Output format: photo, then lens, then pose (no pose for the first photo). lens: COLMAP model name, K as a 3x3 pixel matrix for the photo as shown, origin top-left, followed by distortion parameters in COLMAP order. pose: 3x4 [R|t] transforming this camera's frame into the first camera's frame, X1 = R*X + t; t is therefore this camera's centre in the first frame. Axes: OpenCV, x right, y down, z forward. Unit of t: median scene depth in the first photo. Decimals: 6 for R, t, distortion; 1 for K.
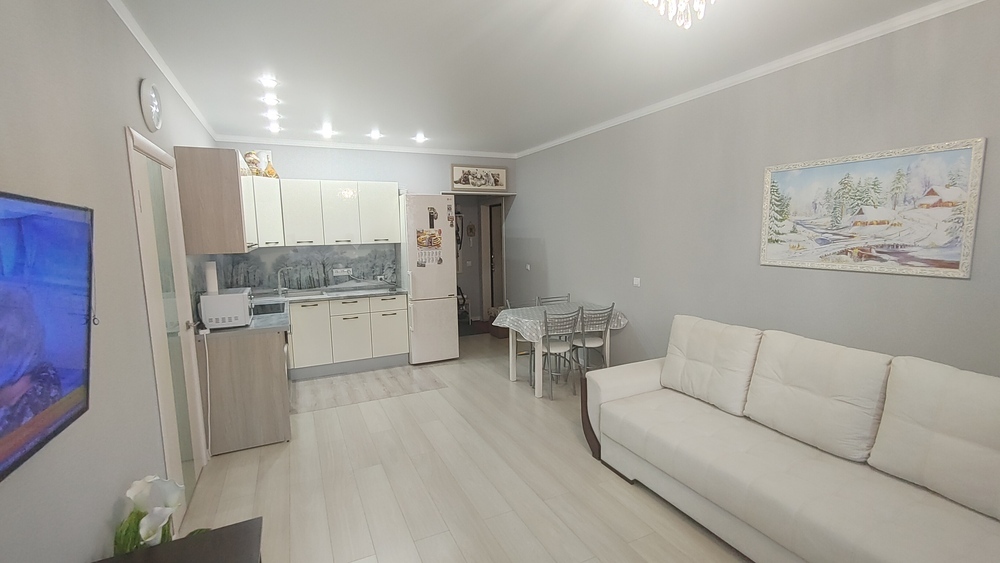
lens RADIAL K [[436.9, 0, 502.4], [0, 436.9, 283.9], [0, 0, 1]] dist [-0.002299, -0.000026]
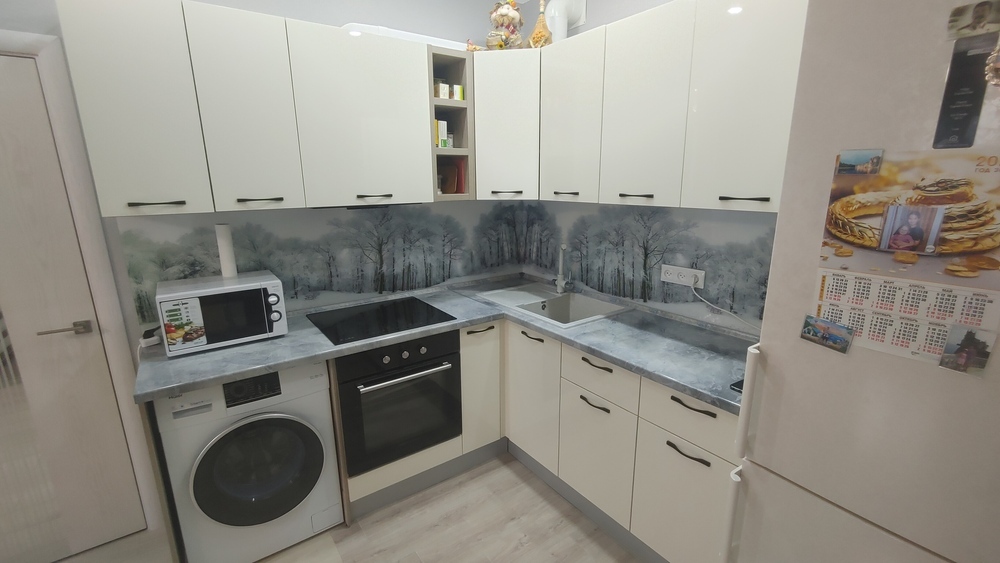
lens RADIAL K [[436.9, 0, 501.8], [0, 436.9, 284.5], [0, 0, 1]] dist [-0.002299, -0.000026]
pose [[0.177414, 0.249930, -0.951872, -0.049025], [-0.112080, 0.966053, 0.232763, -0.172421], [0.977733, 0.065390, 0.199404, 1.446302]]
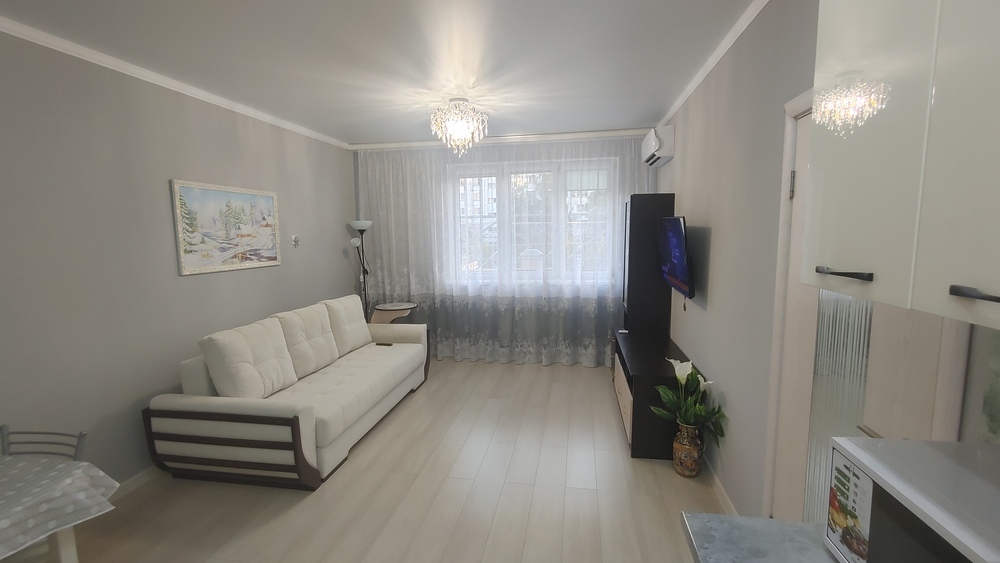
lens RADIAL K [[436.9, 0, 502.2], [0, 436.9, 281.6], [0, 0, 1]] dist [-0.002299, -0.000026]
pose [[-0.811668, -0.034999, 0.583070, -0.644867], [0.100120, 0.975095, 0.197903, -0.167929], [-0.575475, 0.219008, -0.787949, 1.480426]]
